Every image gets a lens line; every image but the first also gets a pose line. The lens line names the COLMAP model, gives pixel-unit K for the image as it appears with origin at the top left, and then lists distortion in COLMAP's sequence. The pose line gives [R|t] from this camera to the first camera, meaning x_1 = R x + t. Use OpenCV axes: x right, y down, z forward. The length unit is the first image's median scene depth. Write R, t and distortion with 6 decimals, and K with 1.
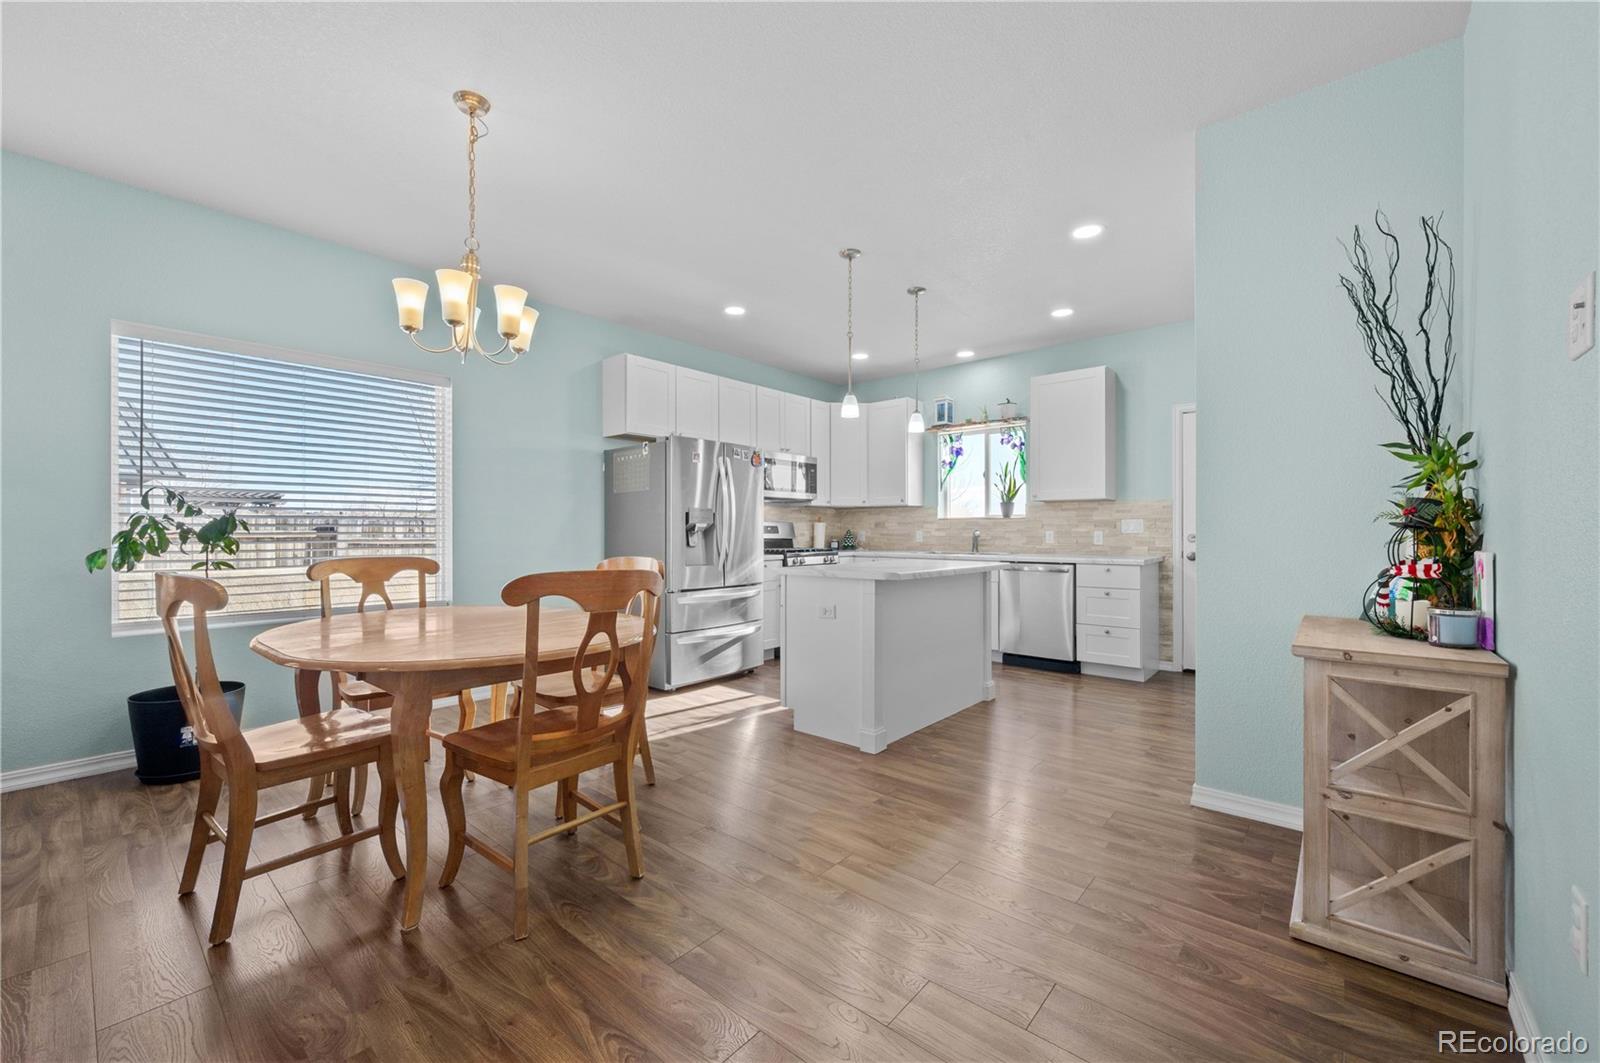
lens RADIAL K [[637.5, 0, 785.6], [0, 637.5, 528.1], [0, 0, 1]] dist [0.003487, -0.001452]
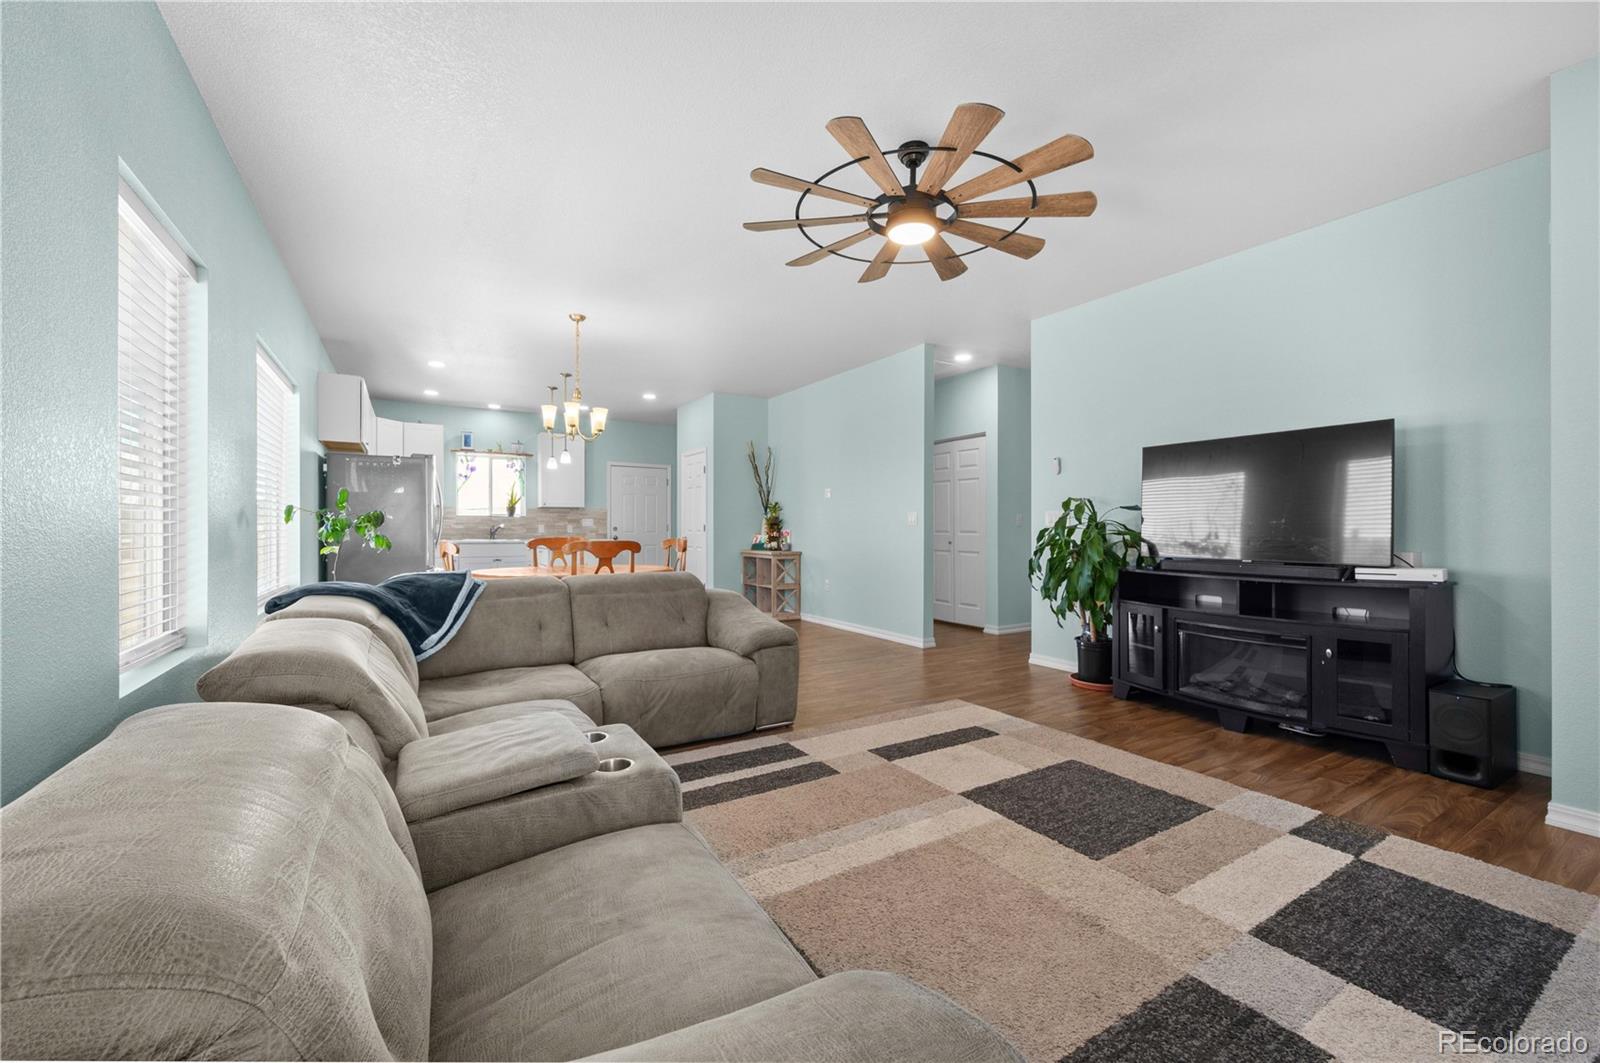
lens RADIAL K [[637.5, 0, 804.3], [0, 637.5, 523.3], [0, 0, 1]] dist [0.003487, -0.001452]
pose [[0.286792, 0.005098, 0.957979, -1.011504], [-0.005660, 0.999977, -0.003627, 0.002440], [-0.957976, -0.004382, 0.286815, -0.130256]]
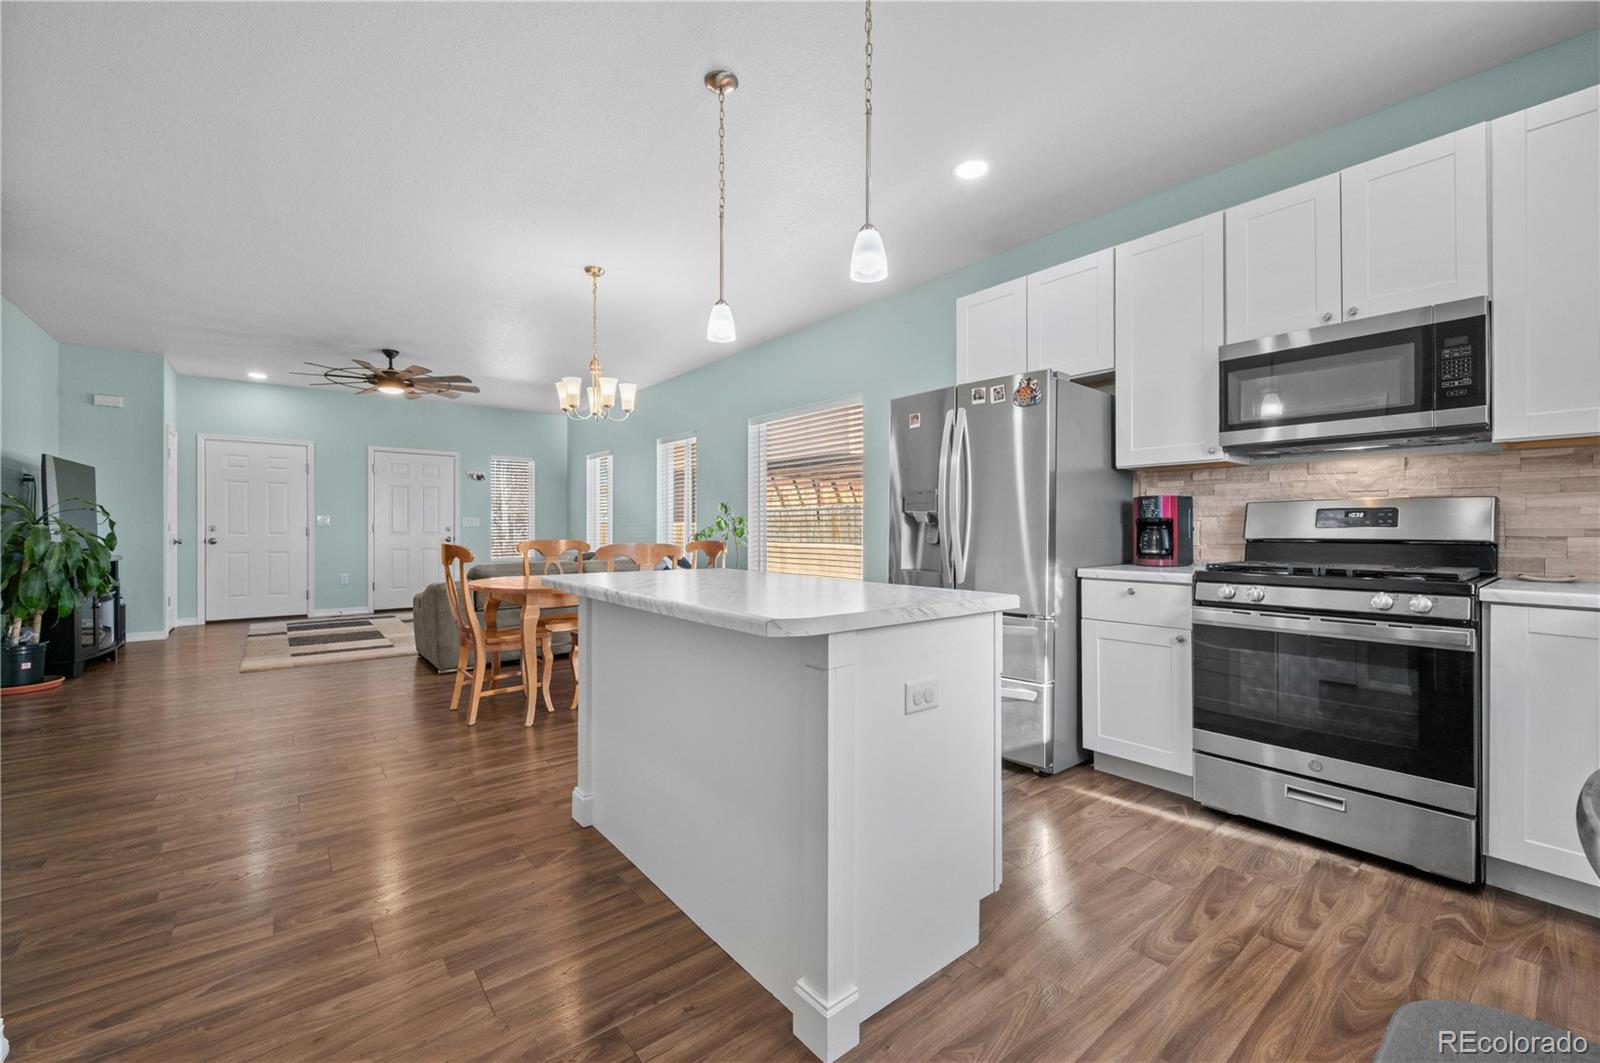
lens RADIAL K [[637.5, 0, 796.5], [0, 637.5, 528.8], [0, 0, 1]] dist [0.003487, -0.001452]
pose [[-0.163082, 0.003406, -0.986607, 0.492503], [0.004753, 0.999985, 0.002666, 0.007926], [0.986601, -0.004255, -0.163096, 0.812712]]
